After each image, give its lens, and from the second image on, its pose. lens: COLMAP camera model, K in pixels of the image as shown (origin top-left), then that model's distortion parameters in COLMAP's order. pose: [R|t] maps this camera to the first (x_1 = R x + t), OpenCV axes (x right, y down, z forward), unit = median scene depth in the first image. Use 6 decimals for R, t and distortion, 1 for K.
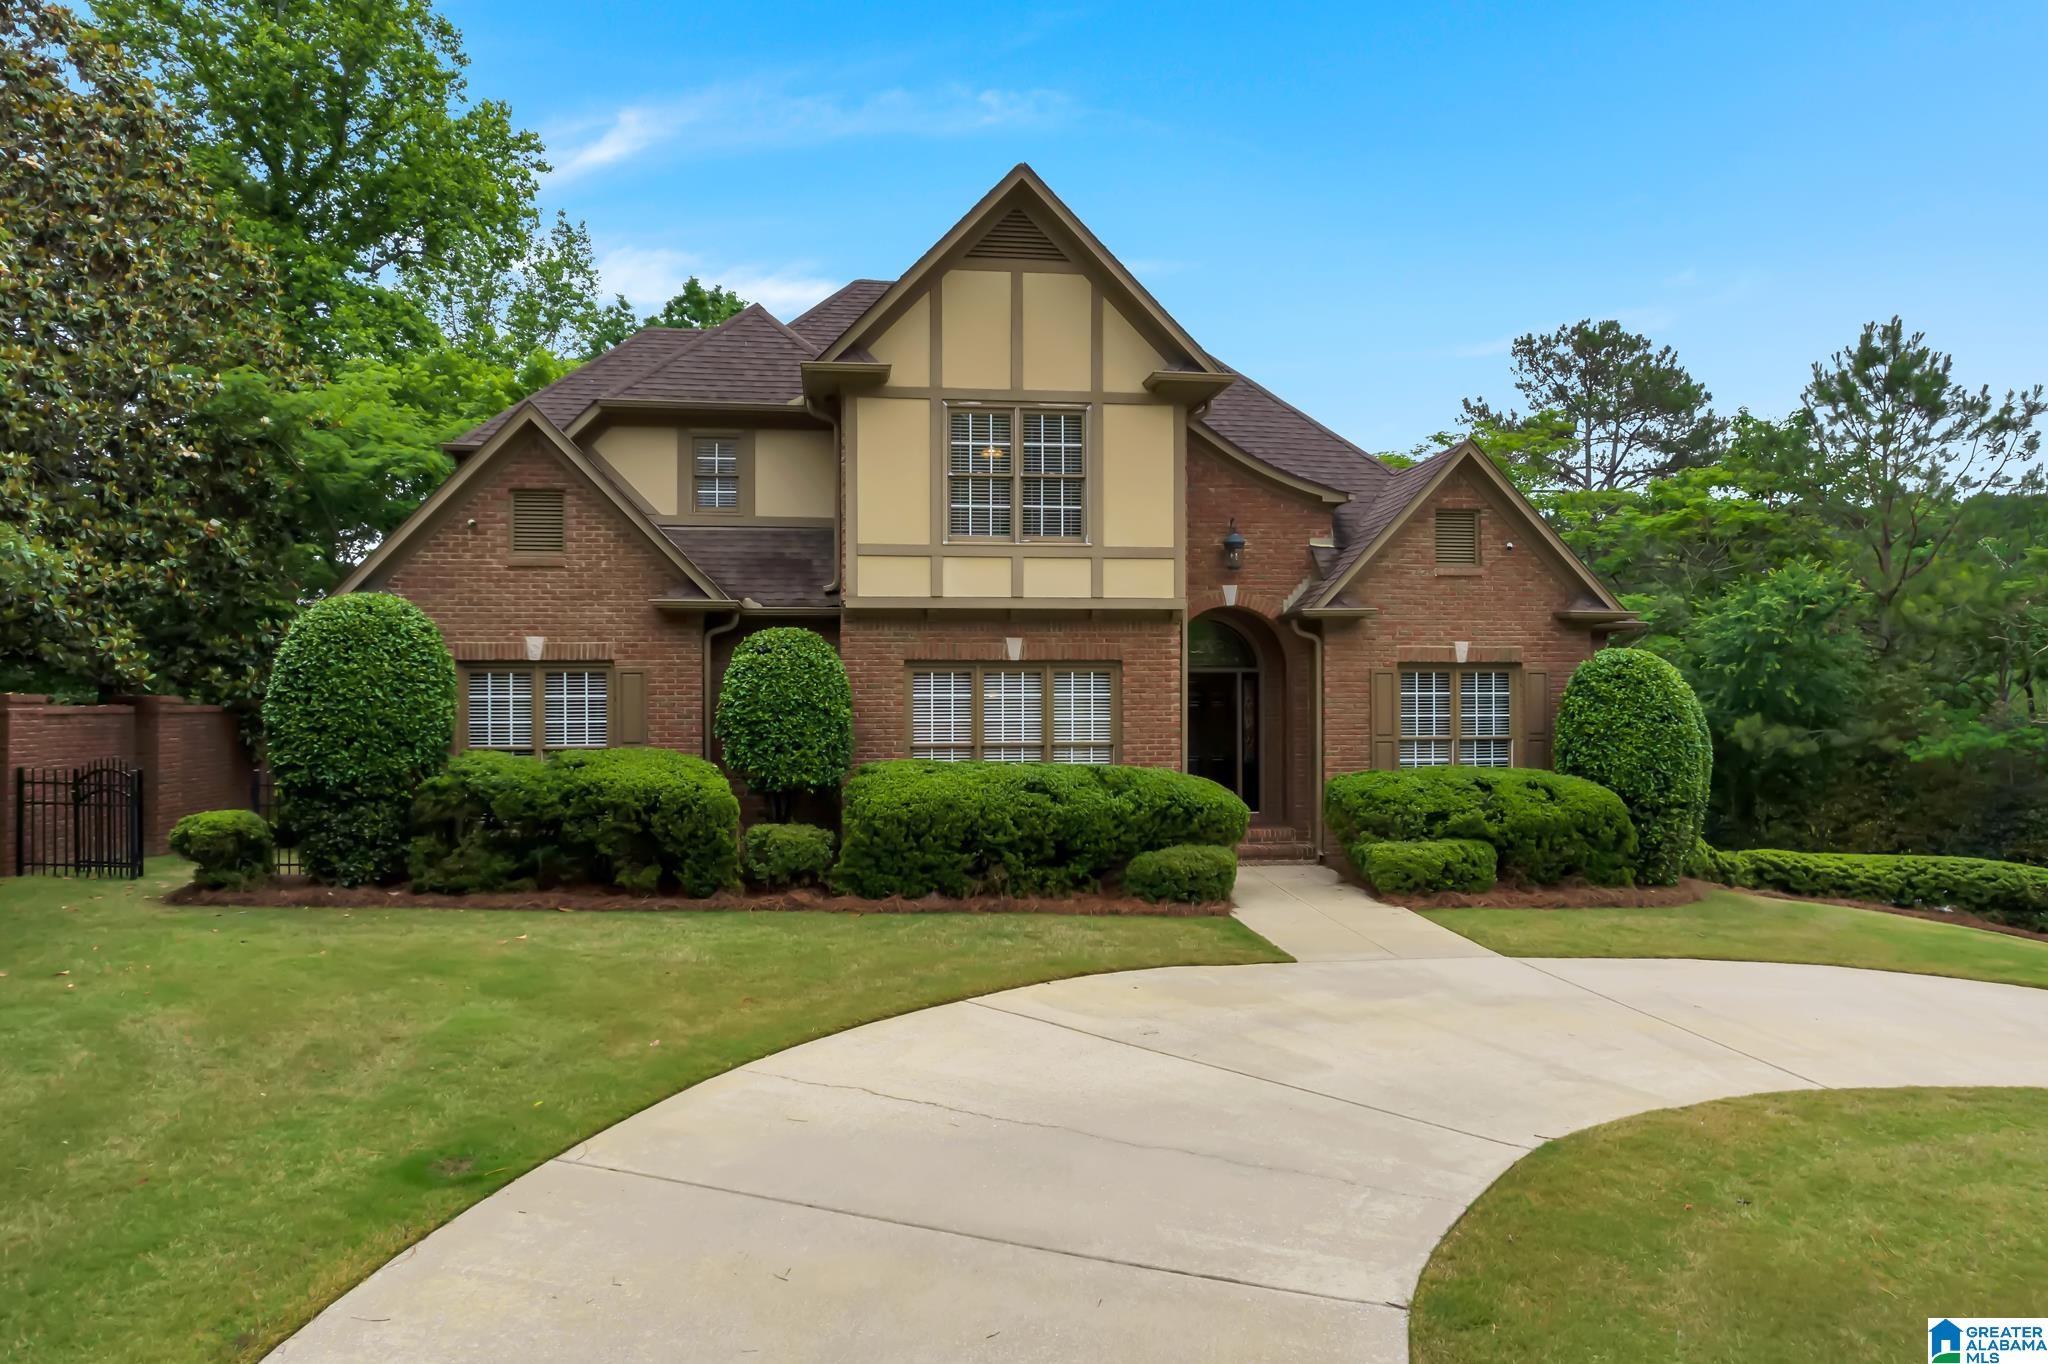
lens RADIAL K [[1316.9, 0, 1026.4], [0, 1316.9, 692.5], [0, 0, 1]] dist [-0.062754, 0.048325]
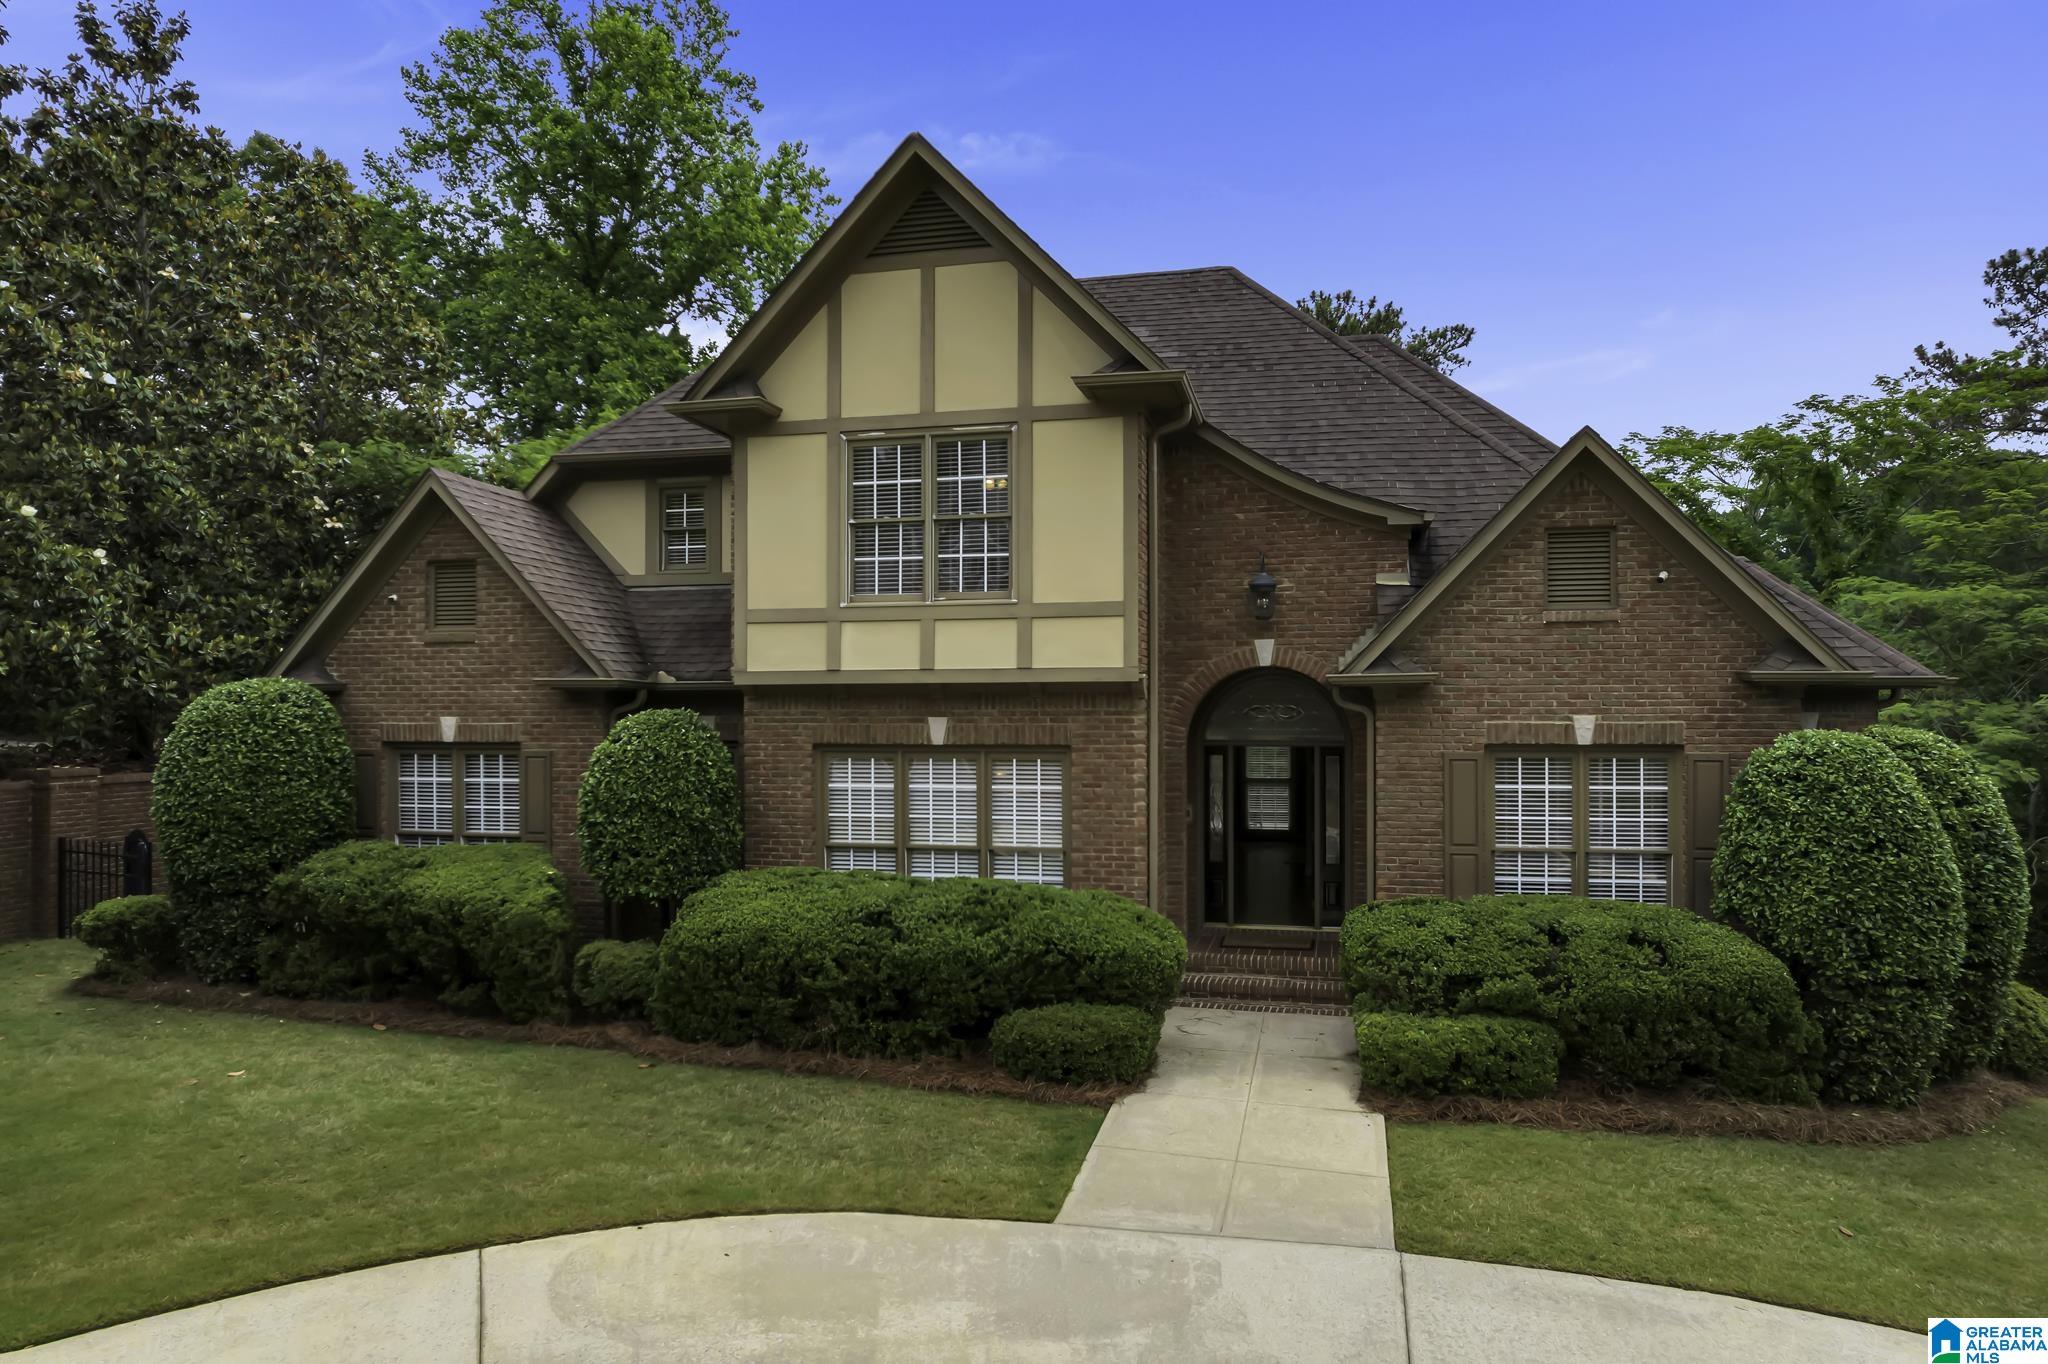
lens RADIAL K [[1309.4, 0, 1026.3], [0, 1309.4, 693.6], [0, 0, 1]] dist [-0.074850, 0.066616]
pose [[0.933024, -0.001075, -0.359811, 0.338591], [0.002332, 0.999993, 0.003058, -0.059634], [0.359805, -0.003692, 0.933020, 0.269674]]
